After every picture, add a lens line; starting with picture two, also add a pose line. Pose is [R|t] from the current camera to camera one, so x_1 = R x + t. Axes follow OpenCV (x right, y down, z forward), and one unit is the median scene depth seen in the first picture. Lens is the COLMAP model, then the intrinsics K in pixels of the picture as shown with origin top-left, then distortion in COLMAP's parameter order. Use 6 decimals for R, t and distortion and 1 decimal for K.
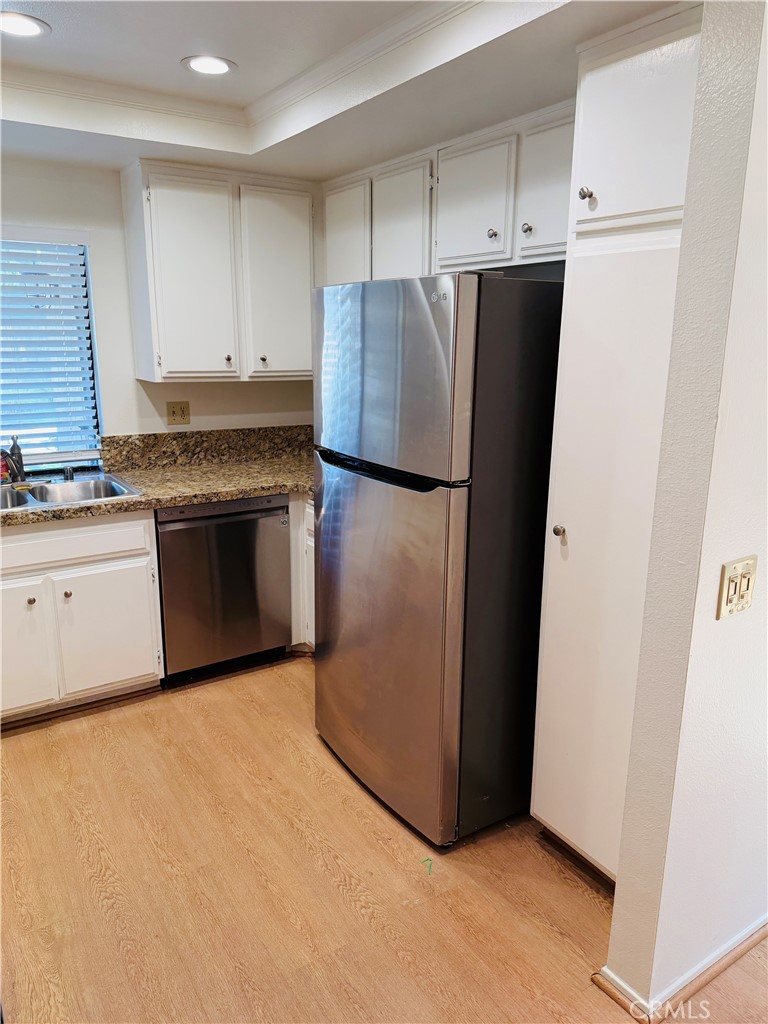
lens RADIAL K [[719.5, 0, 394.8], [0, 719.5, 513.2], [0, 0, 1]] dist [0.030621, -0.053816]
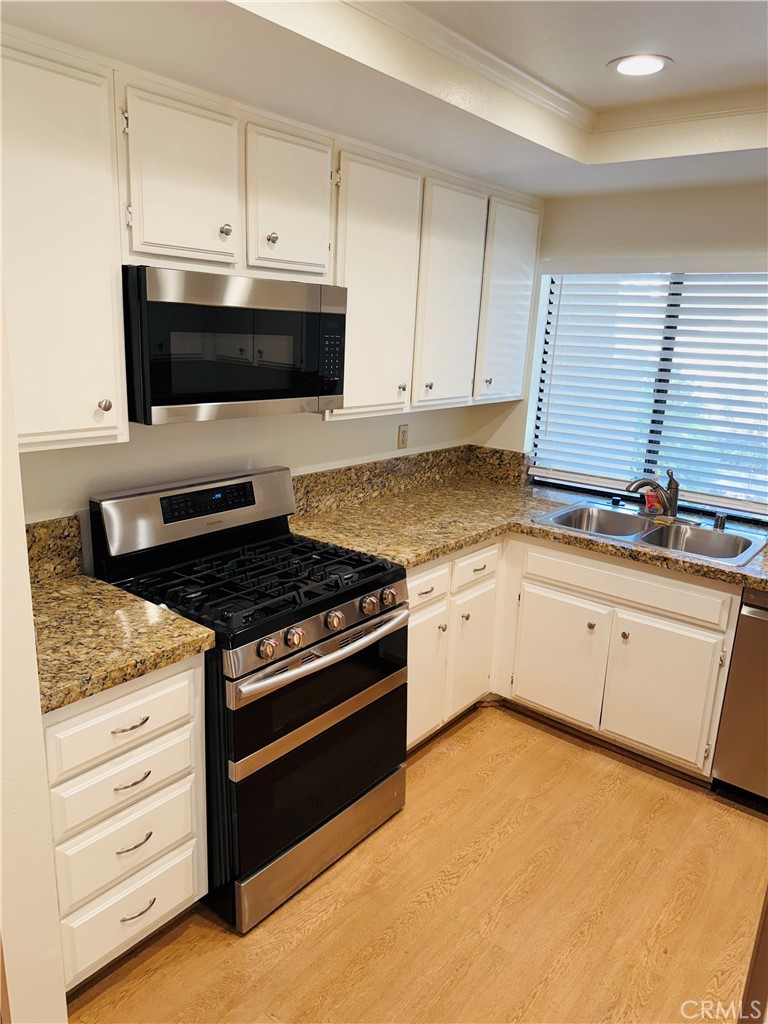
lens RADIAL K [[719.5, 0, 371.5], [0, 719.5, 515.7], [0, 0, 1]] dist [0.030621, -0.053816]
pose [[0.288695, 0.247738, -0.924814, 0.305290], [-0.265897, 0.948690, 0.171130, -0.115190], [0.919758, 0.196501, 0.339755, 0.316609]]
